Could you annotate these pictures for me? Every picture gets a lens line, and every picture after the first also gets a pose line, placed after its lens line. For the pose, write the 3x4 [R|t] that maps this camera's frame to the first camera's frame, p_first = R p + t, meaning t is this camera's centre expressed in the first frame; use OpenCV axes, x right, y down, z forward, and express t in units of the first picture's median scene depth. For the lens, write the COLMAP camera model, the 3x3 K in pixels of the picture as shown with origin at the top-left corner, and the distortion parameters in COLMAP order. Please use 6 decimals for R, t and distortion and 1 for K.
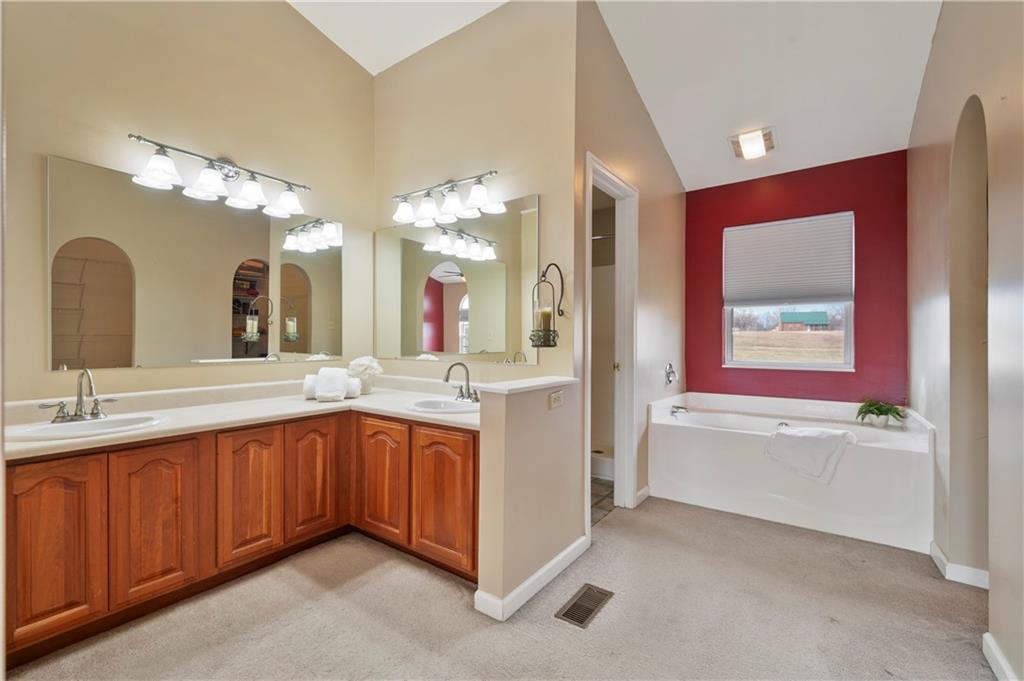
lens RADIAL K [[437.0, 0, 511.0], [0, 437.0, 339.1], [0, 0, 1]] dist [0.004745, 0.000503]
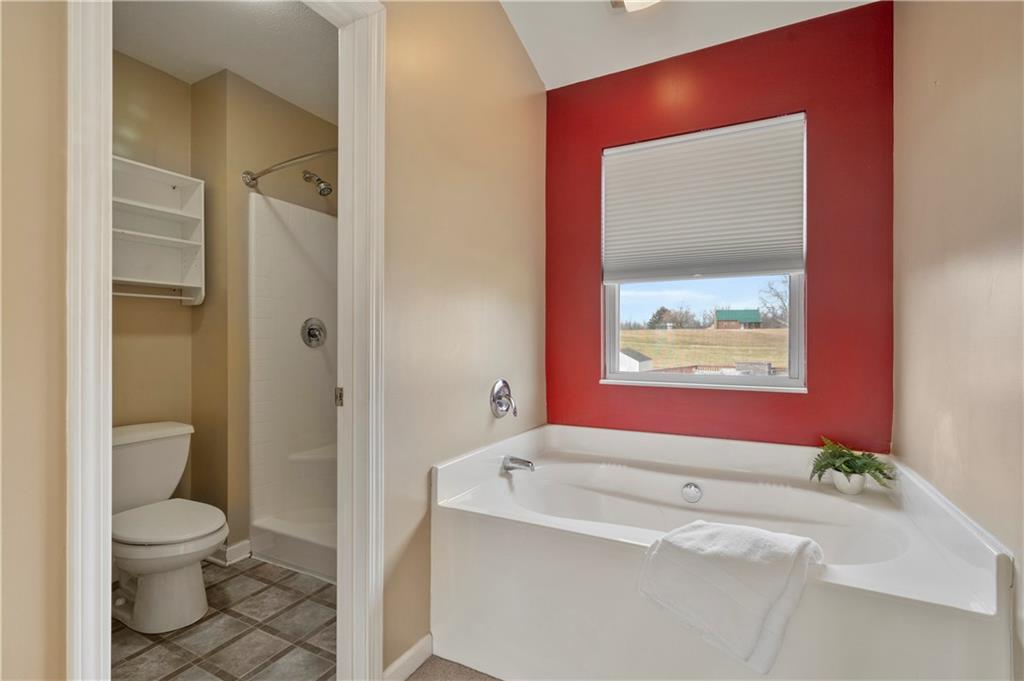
lens RADIAL K [[466.7, 0, 514.2], [0, 466.7, 340.6], [0, 0, 1]] dist [0.003720, -0.000266]
pose [[0.989974, -0.003213, 0.141214, 0.300030], [0.002399, 0.999980, 0.005934, 0.002349], [-0.141230, -0.005536, 0.989961, 0.421651]]
